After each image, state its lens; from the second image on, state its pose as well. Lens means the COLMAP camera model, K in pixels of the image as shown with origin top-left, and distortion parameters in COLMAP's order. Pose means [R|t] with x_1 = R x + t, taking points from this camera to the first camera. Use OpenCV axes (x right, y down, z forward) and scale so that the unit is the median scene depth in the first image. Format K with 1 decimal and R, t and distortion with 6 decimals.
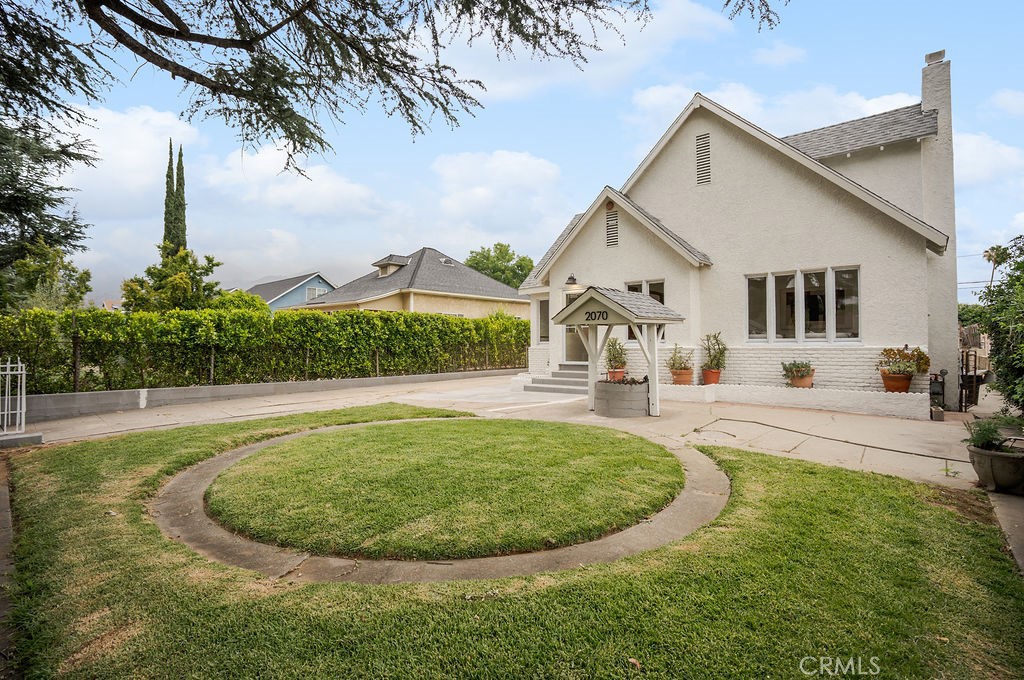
lens RADIAL K [[469.3, 0, 509.6], [0, 469.3, 334.8], [0, 0, 1]] dist [-0.002056, -0.000029]
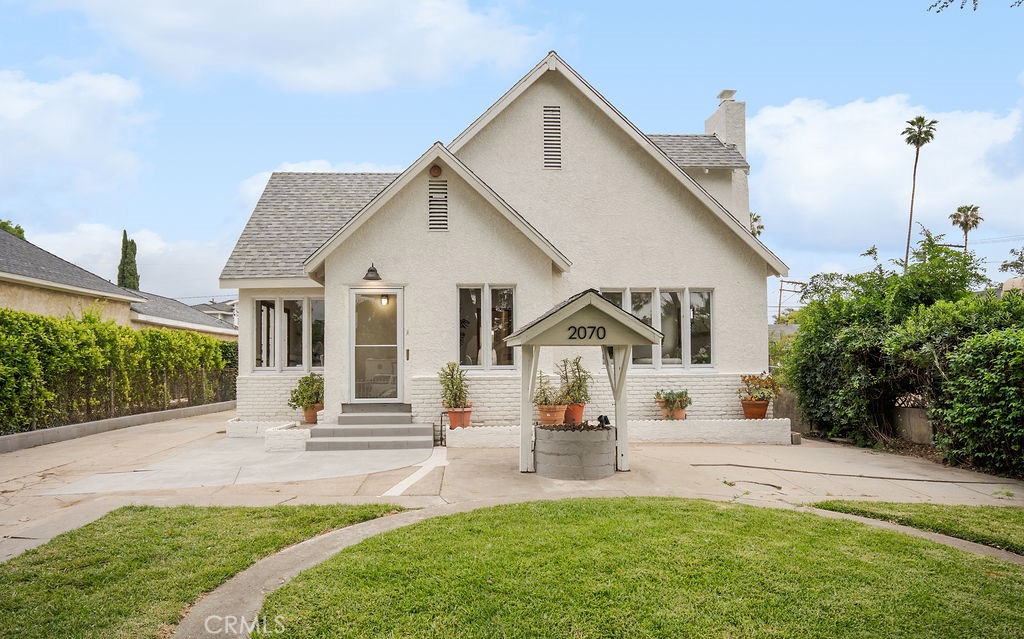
lens RADIAL K [[611.2, 0, 512.0], [0, 611.2, 353.5], [0, 0, 1]] dist [0.000390, 0.000096]
pose [[0.752889, 0.011774, 0.658042, -0.318136], [-0.010497, 0.999928, -0.005881, -0.002910], [-0.658063, -0.002479, 0.752959, 0.271262]]
